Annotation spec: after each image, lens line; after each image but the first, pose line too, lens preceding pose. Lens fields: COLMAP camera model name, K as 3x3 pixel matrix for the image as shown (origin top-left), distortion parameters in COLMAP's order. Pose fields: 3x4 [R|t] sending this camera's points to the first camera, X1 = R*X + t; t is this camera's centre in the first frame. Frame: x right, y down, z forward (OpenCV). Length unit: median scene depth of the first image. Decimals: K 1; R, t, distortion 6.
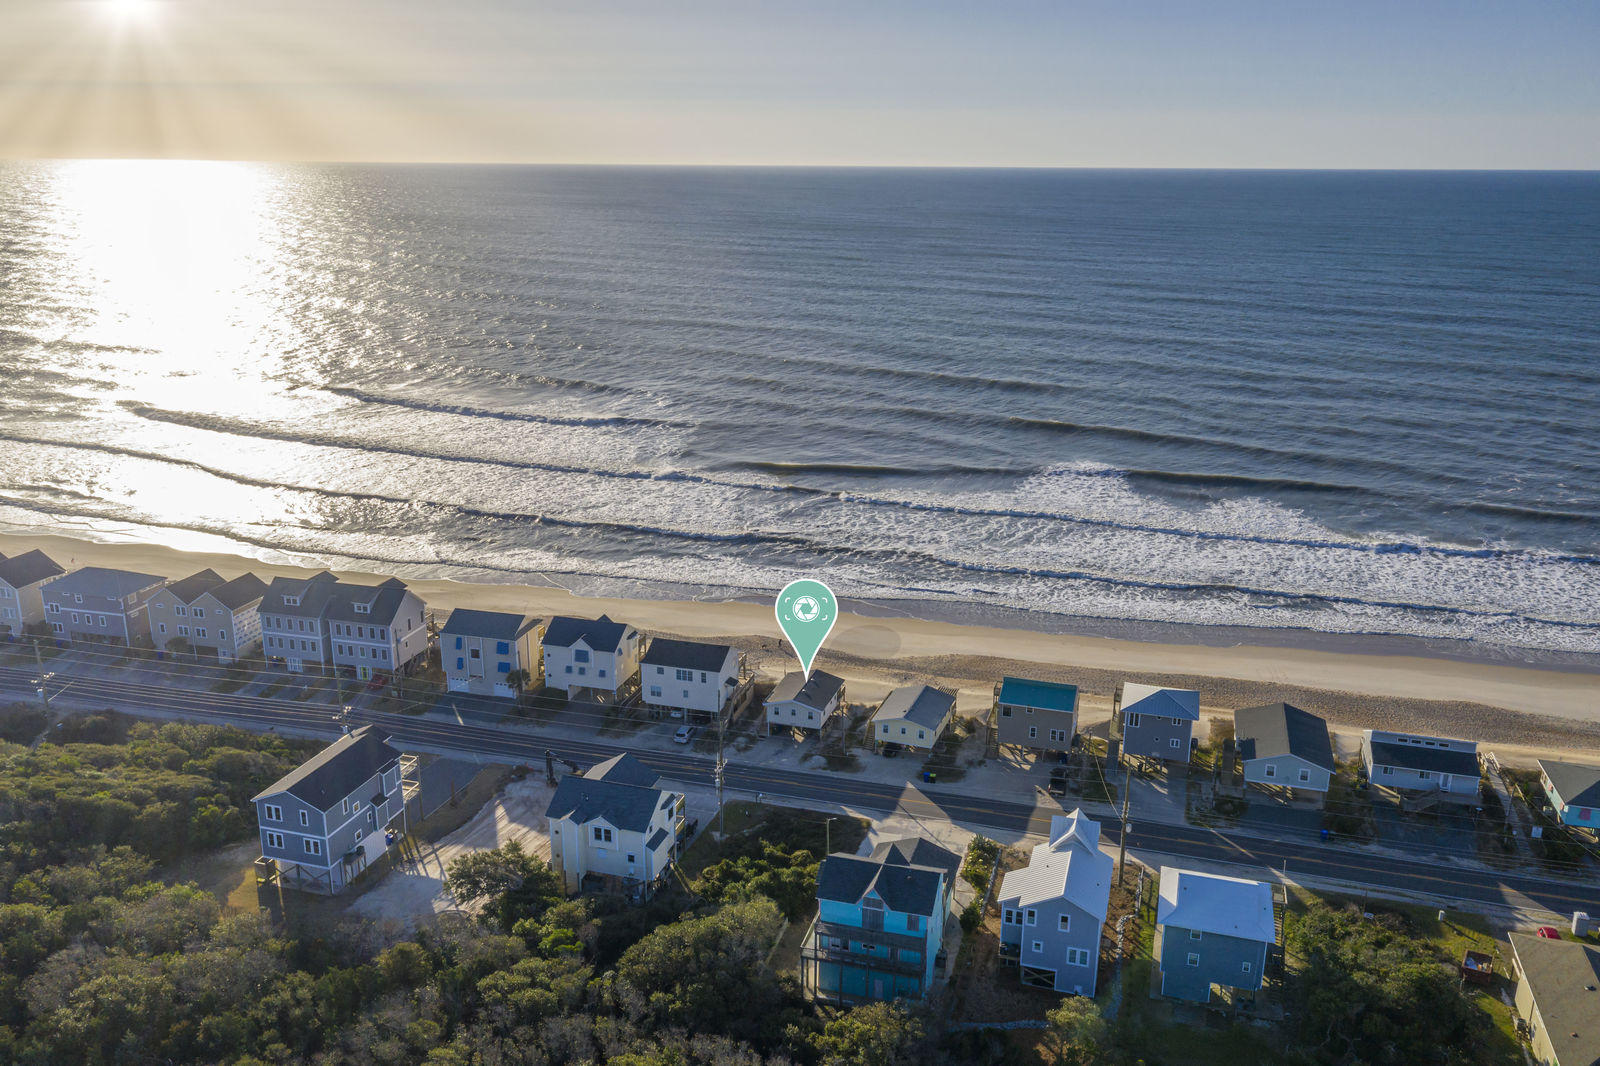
lens RADIAL K [[1284.9, 0, 800.0], [0, 1284.9, 533.0], [0, 0, 1]] dist [-0.004549, -0.001163]
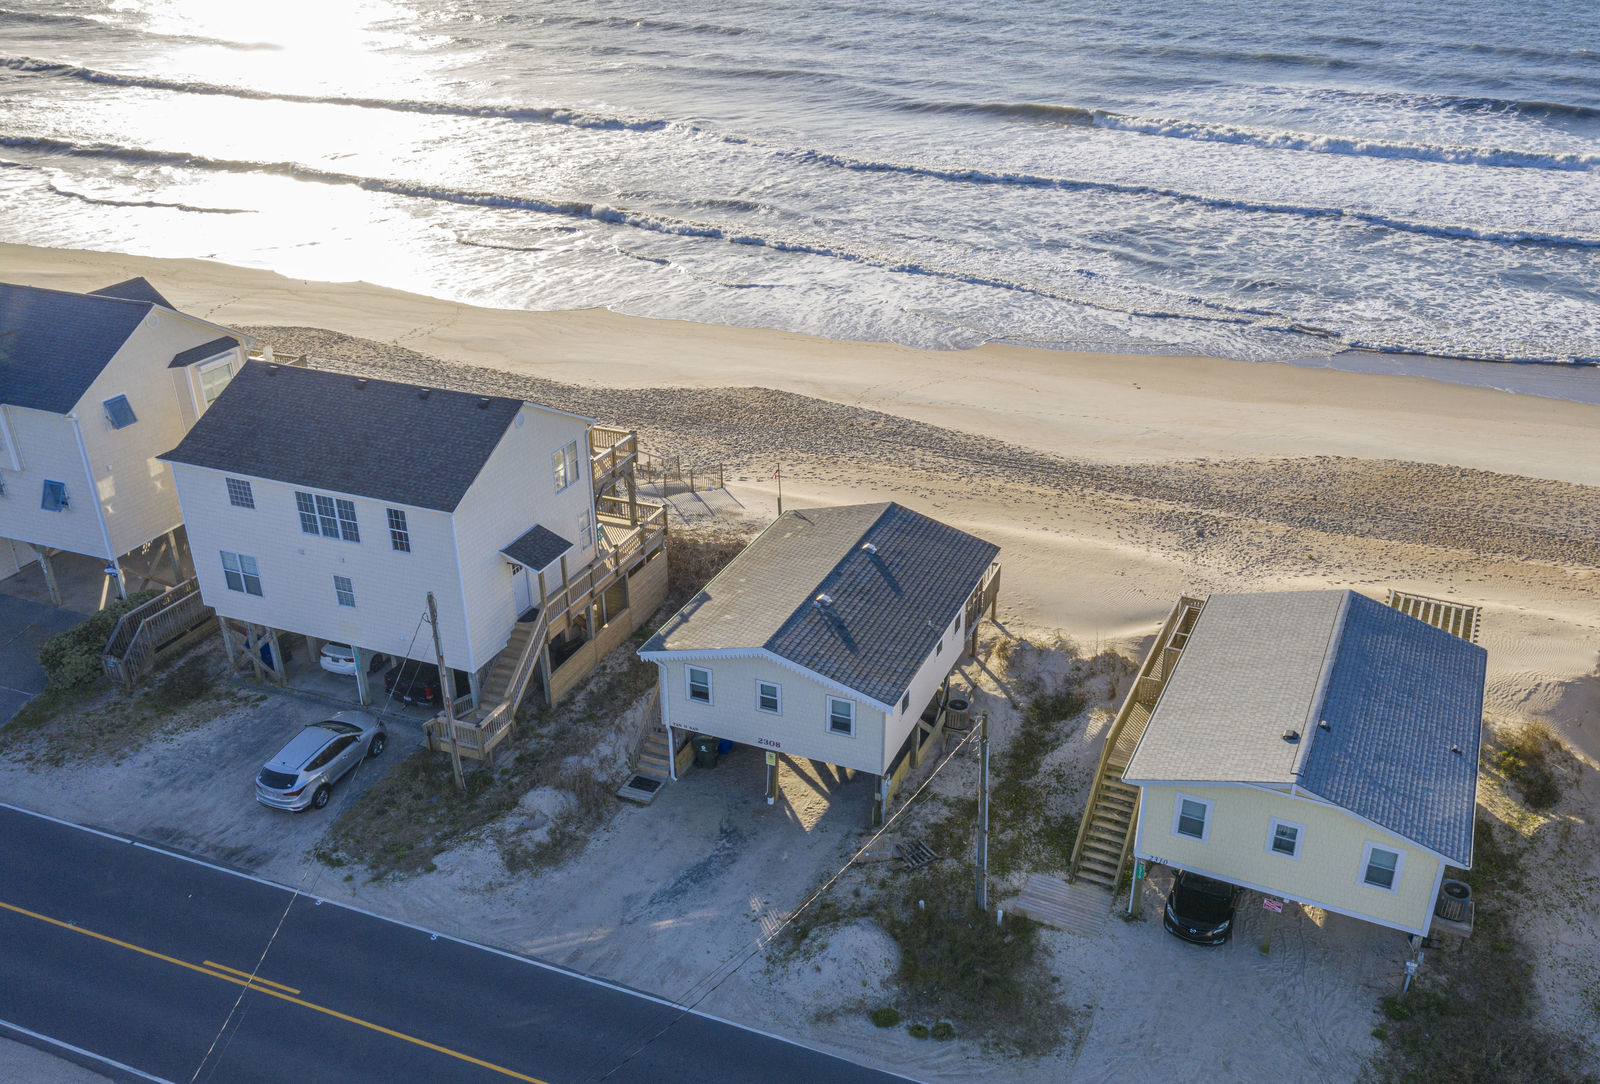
lens RADIAL K [[1363.3, 0, 851.4], [0, 1363.3, 547.8], [0, 0, 1]] dist [-0.002493, 0.007974]
pose [[0.997013, 0.034566, -0.069064, 0.024854], [-0.022263, 0.984923, 0.171556, 0.070378], [0.073952, -0.169506, 0.982751, 0.752913]]
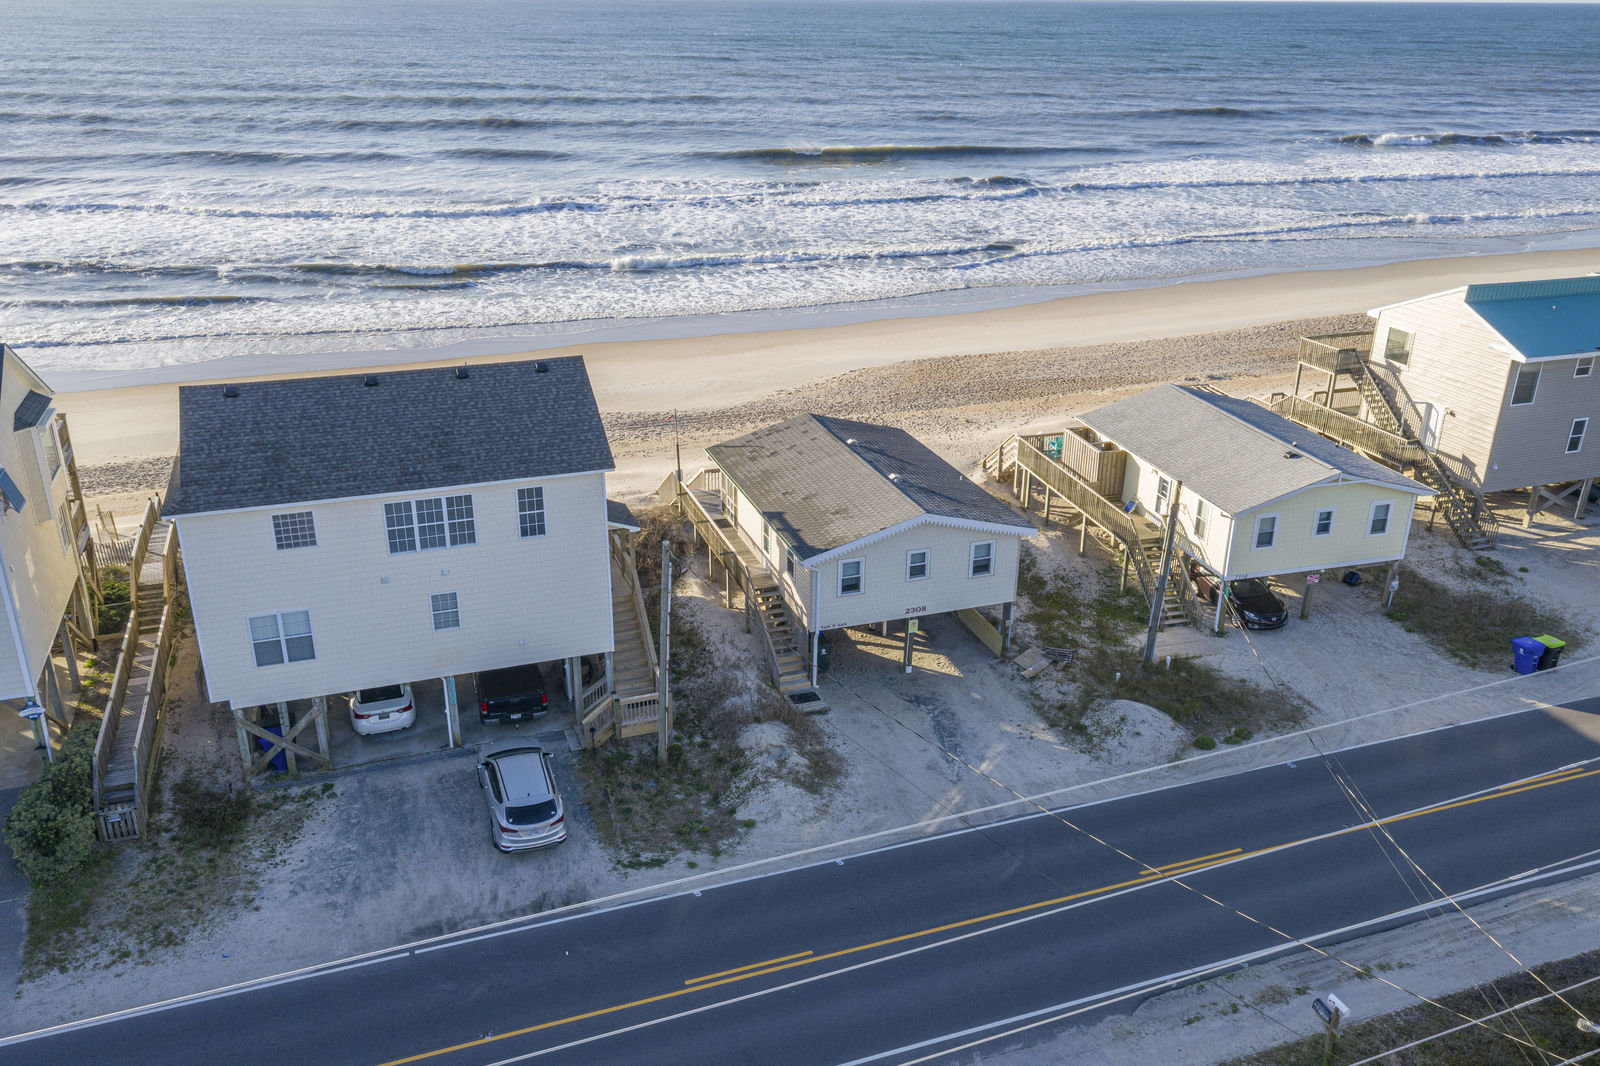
lens RADIAL K [[1284.9, 0, 800.0], [0, 1284.9, 533.0], [0, 0, 1]] dist [-0.004549, -0.001163]
pose [[0.803616, -0.226661, 0.550297, -0.154525], [0.161101, 0.972964, 0.165493, 0.087463], [-0.572930, -0.044339, 0.818404, 0.795259]]
